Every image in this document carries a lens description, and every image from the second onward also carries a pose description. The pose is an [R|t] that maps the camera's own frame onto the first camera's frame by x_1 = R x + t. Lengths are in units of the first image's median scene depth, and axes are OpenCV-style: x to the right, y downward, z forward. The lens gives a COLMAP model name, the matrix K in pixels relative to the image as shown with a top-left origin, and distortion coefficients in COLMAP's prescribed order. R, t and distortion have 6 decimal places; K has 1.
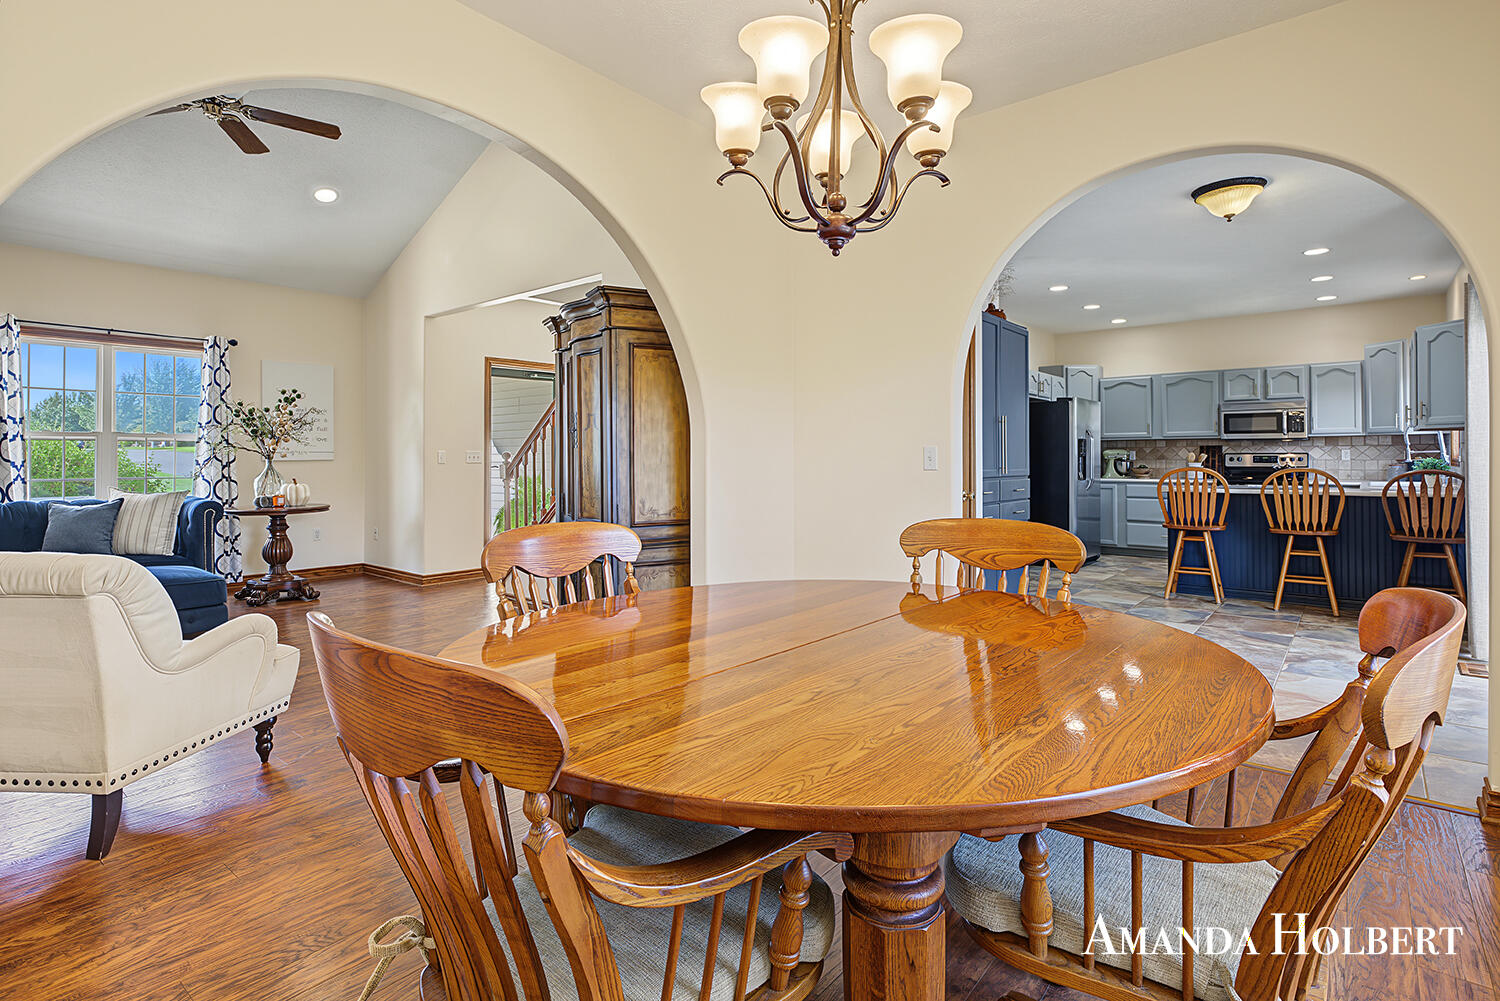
lens RADIAL K [[727.0, 0, 756.6], [0, 727.0, 446.7], [0, 0, 1]] dist [-0.000896, 0.004656]
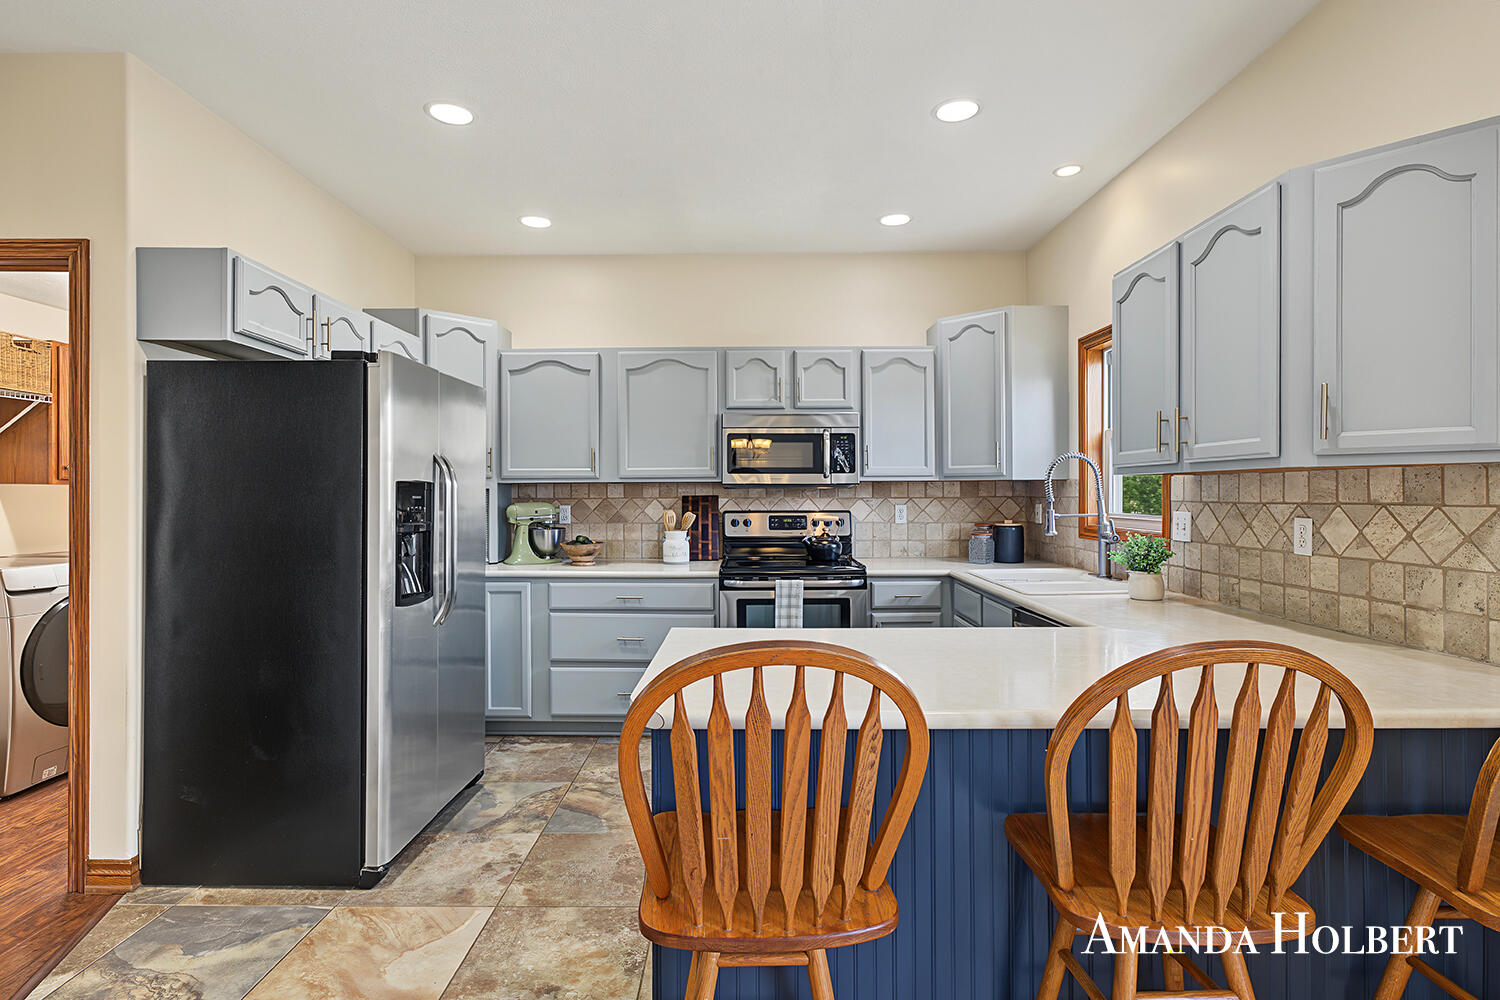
lens RADIAL K [[727.0, 0, 727.9], [0, 727.0, 491.3], [0, 0, 1]] dist [-0.000896, 0.004656]
pose [[0.784927, 0.001946, 0.619585, 0.342066], [-0.007076, 0.999958, 0.005824, -0.008738], [-0.619548, -0.008955, 0.784908, 0.623951]]
